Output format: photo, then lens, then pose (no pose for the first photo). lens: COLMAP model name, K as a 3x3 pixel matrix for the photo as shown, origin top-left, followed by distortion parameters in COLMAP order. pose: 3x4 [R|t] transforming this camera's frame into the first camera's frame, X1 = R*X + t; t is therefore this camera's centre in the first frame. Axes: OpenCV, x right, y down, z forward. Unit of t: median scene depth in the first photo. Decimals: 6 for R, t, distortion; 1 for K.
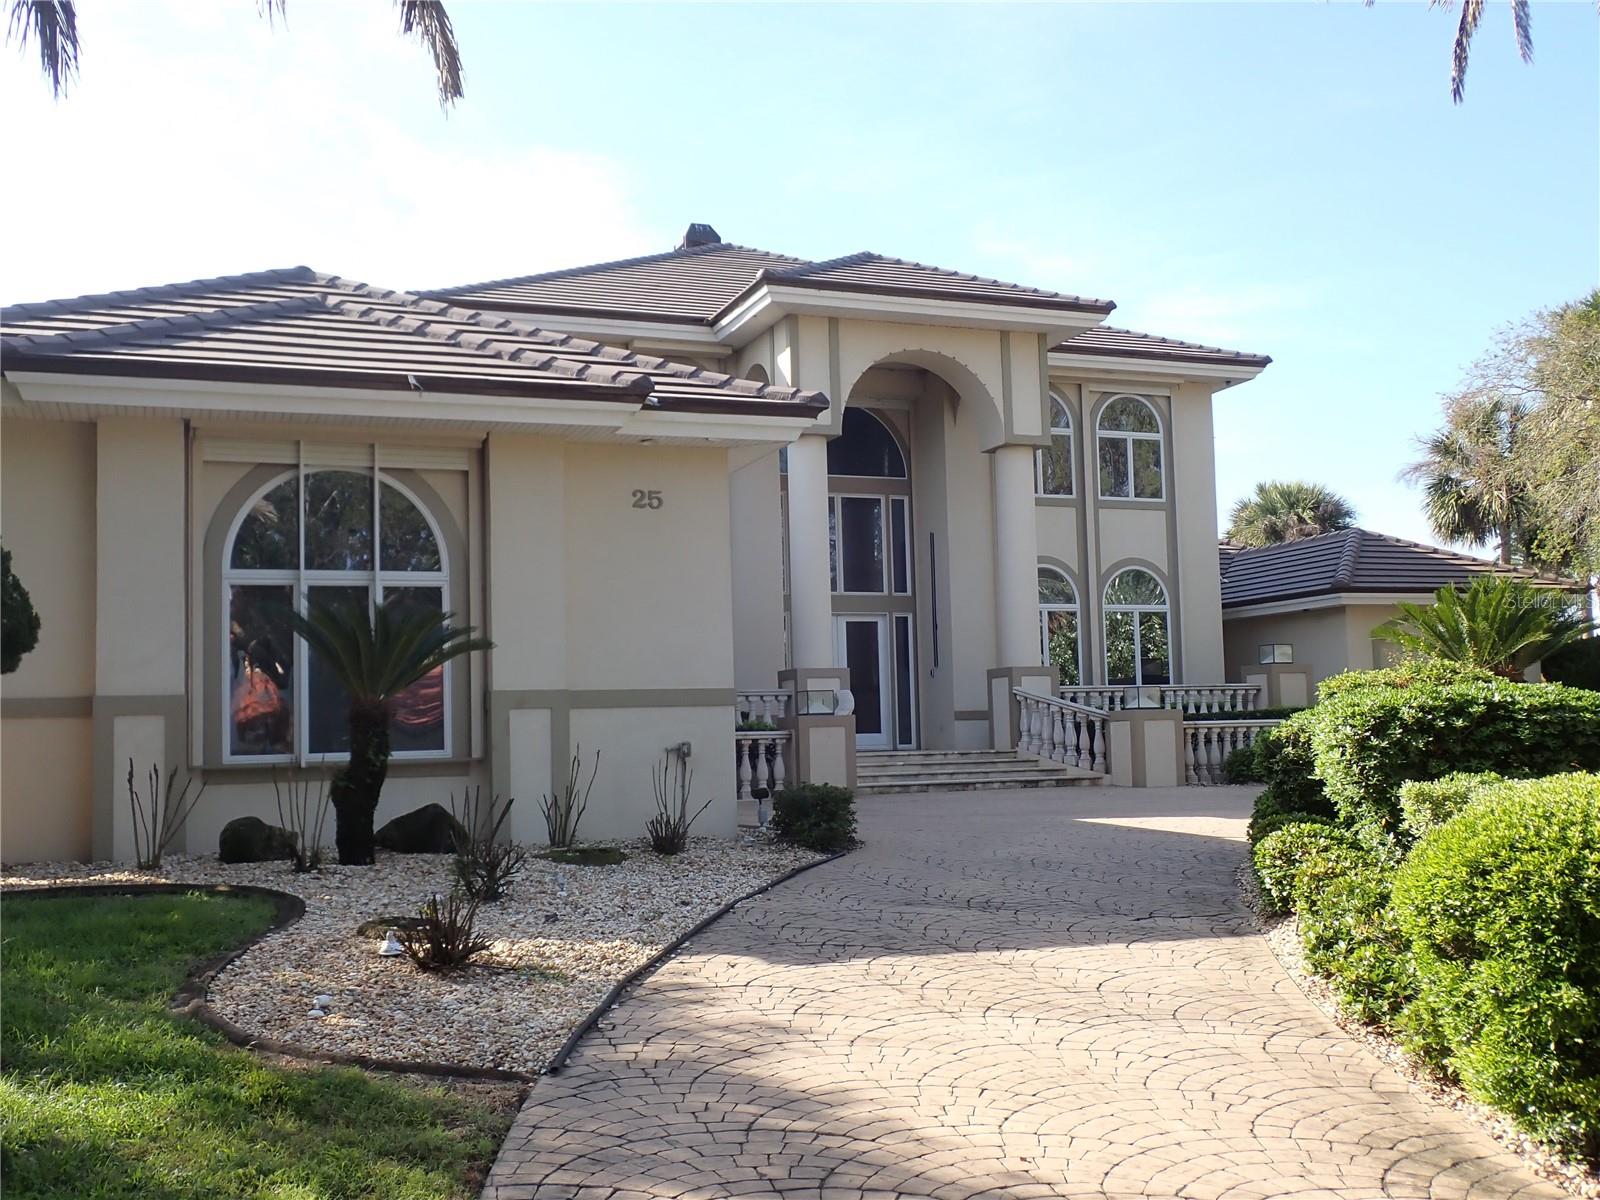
lens RADIAL K [[1645.0, 0, 794.6], [0, 1645.0, 609.1], [0, 0, 1]] dist [0.007815, -0.026292]
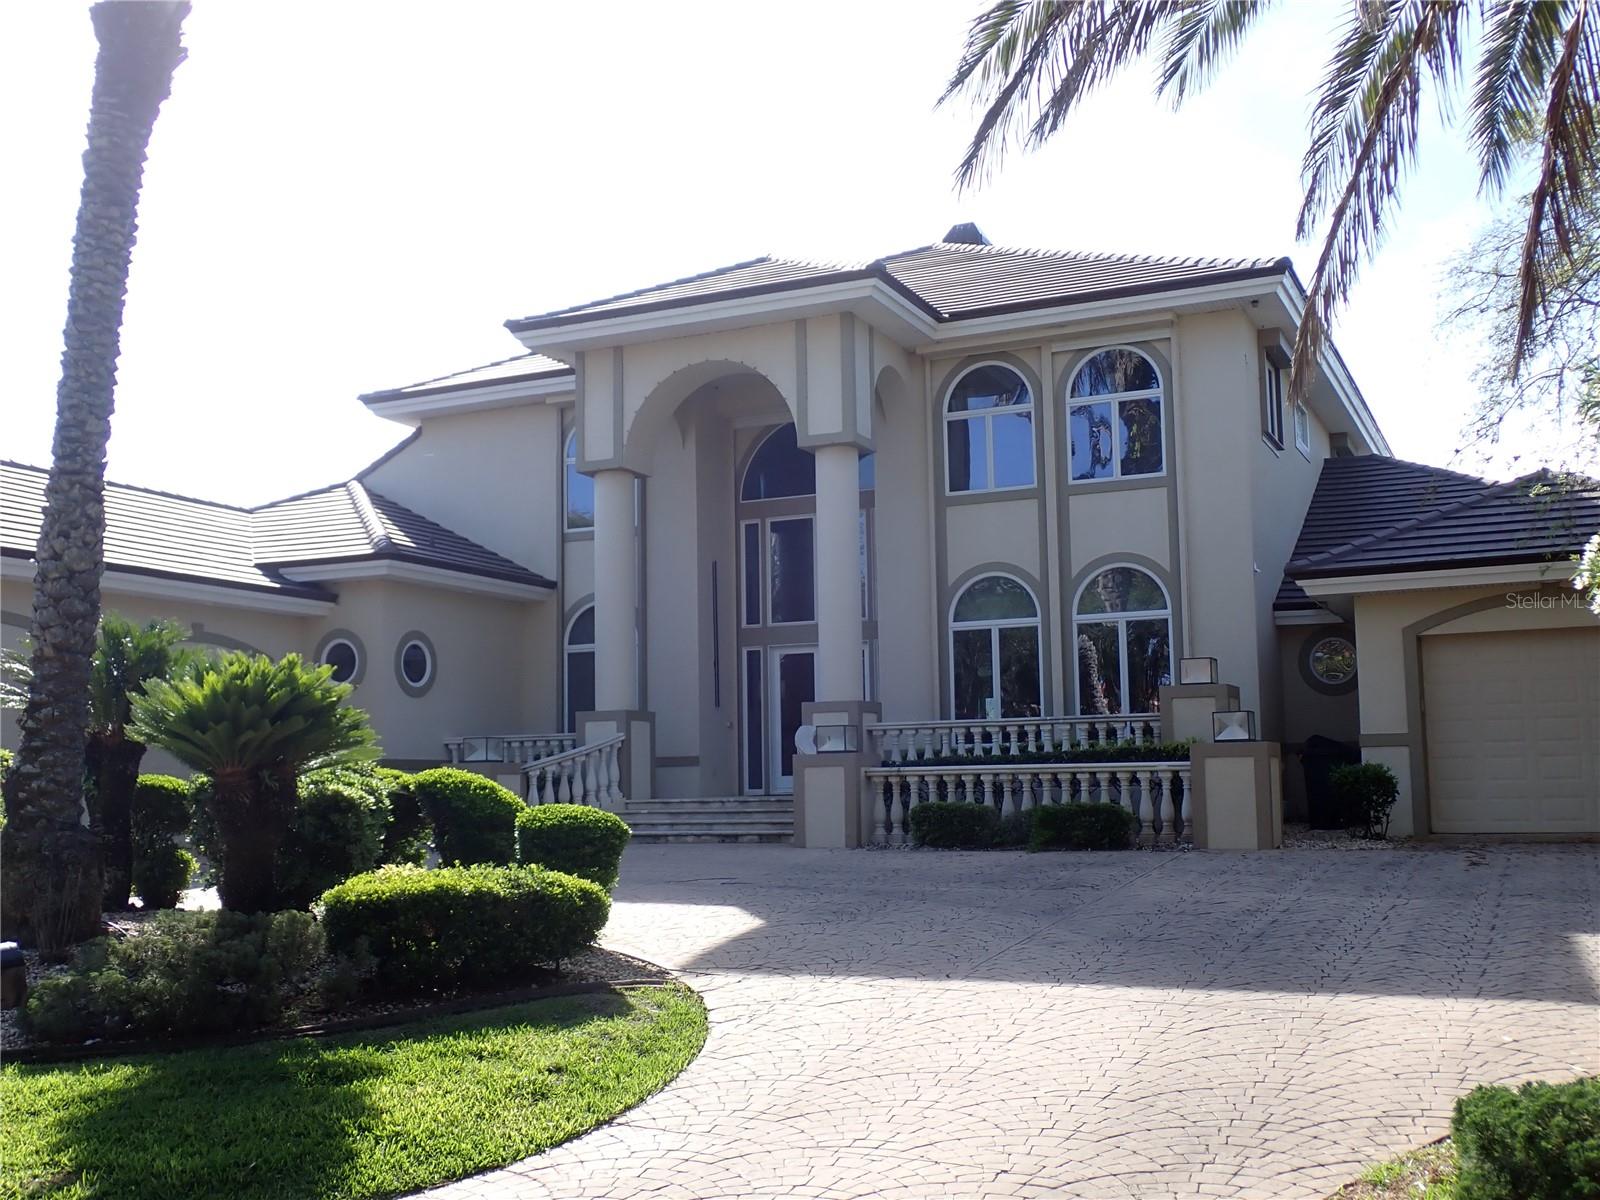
lens RADIAL K [[1645.0, 0, 794.6], [0, 1645.0, 609.1], [0, 0, 1]] dist [0.007815, -0.026292]
pose [[0.689859, -0.063854, -0.721122, 1.071943], [0.060636, 0.997699, -0.030337, 0.016581], [0.721400, -0.022798, 0.692143, 0.553907]]
